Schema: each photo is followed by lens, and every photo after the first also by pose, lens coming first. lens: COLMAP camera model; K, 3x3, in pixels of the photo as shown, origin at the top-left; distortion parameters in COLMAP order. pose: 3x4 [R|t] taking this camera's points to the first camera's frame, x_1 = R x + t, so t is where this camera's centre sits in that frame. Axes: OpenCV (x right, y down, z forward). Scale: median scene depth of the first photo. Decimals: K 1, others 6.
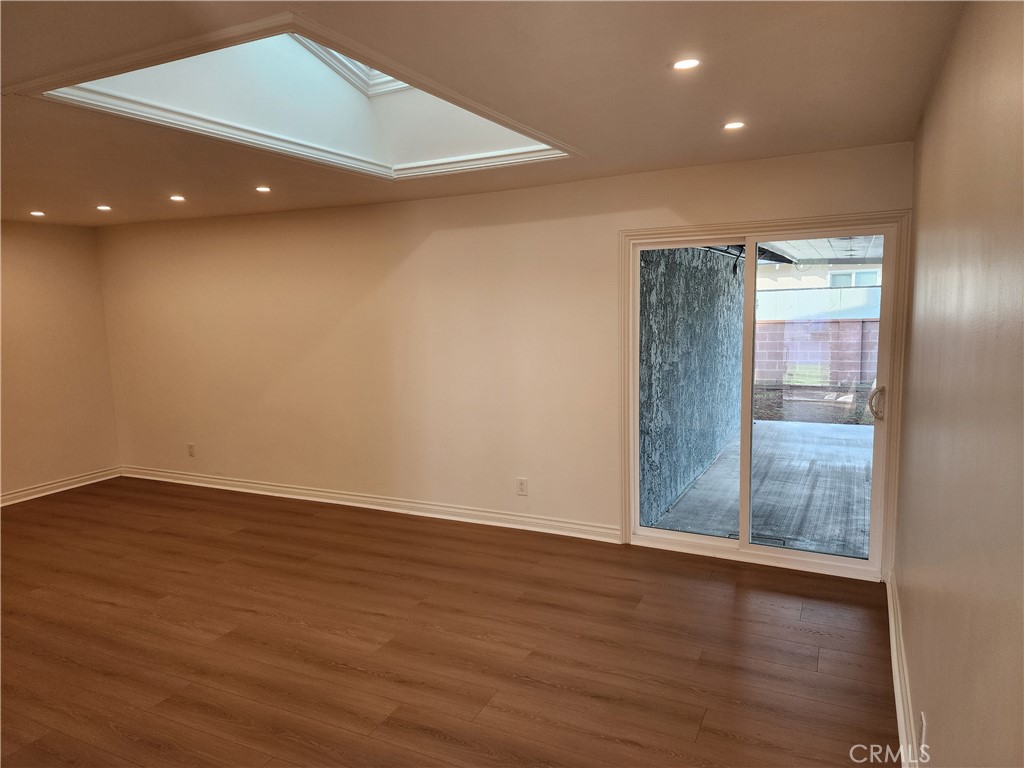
lens RADIAL K [[688.8, 0, 518.6], [0, 688.8, 389.2], [0, 0, 1]] dist [0.103305, -0.096894]
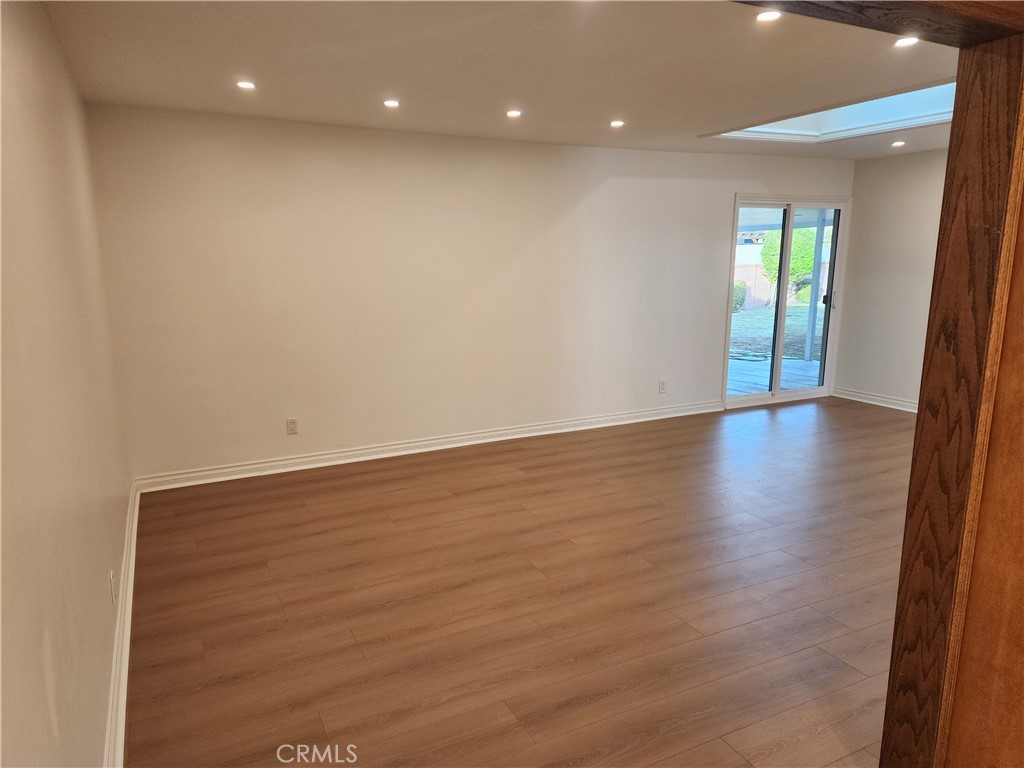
lens RADIAL K [[688.8, 0, 518.6], [0, 688.8, 389.2], [0, 0, 1]] dist [0.103305, -0.096894]
pose [[0.588769, -0.133633, 0.797179, -1.147658], [0.096051, 0.990818, 0.095153, -0.003362], [-0.802574, 0.020546, 0.596198, 0.418777]]
